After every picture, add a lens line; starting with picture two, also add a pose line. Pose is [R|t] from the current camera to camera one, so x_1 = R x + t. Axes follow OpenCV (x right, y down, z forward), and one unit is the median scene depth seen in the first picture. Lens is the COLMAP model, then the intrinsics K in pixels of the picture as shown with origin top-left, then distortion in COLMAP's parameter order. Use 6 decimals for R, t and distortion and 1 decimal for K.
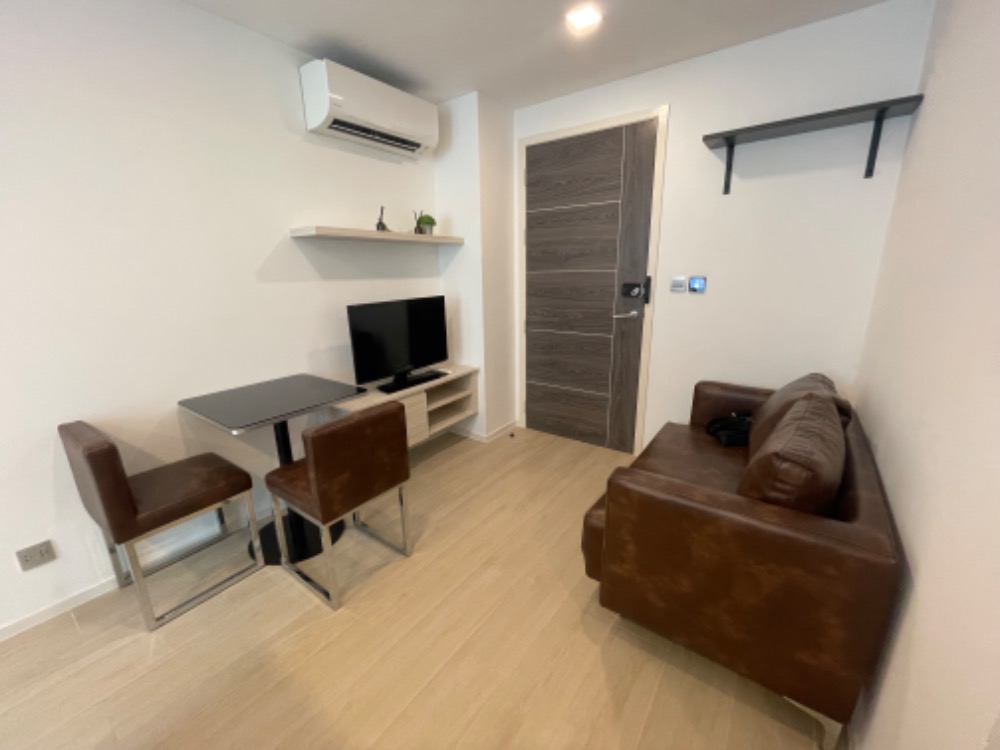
lens RADIAL K [[405.5, 0, 499.7], [0, 405.5, 375.9], [0, 0, 1]] dist [0.000910, -0.000140]
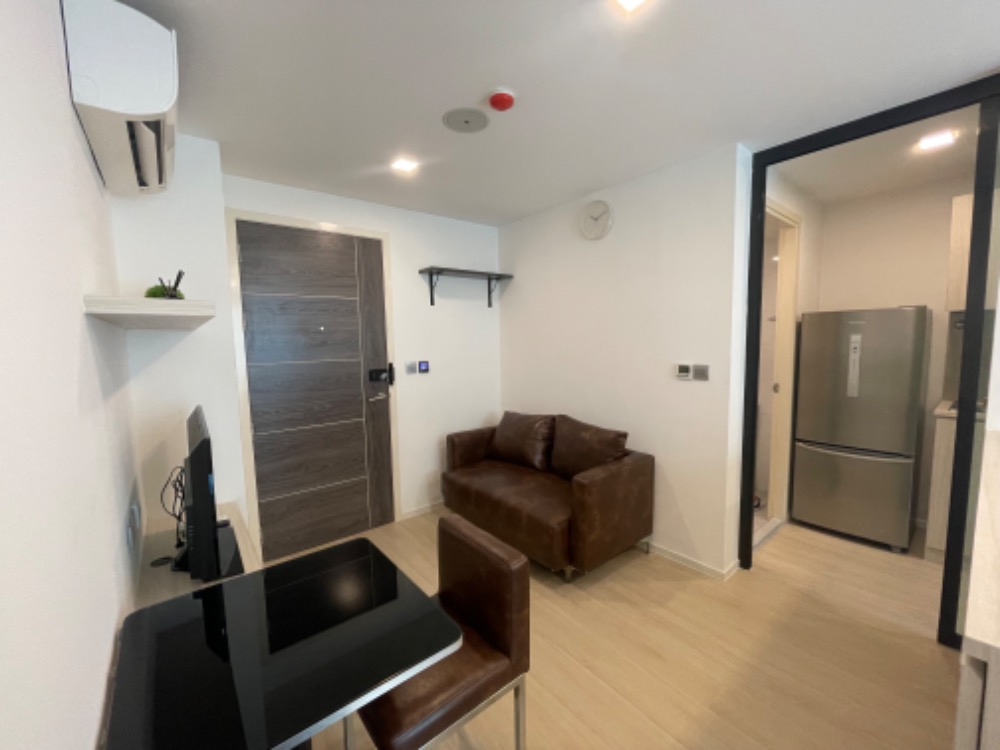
lens RADIAL K [[405.5, 0, 499.7], [0, 405.5, 375.9], [0, 0, 1]] dist [0.000910, -0.000140]
pose [[0.252097, -0.073956, 0.964872, -0.686243], [0.257301, 0.966307, 0.006839, -0.132076], [-0.932868, 0.246538, 0.262632, 0.393186]]
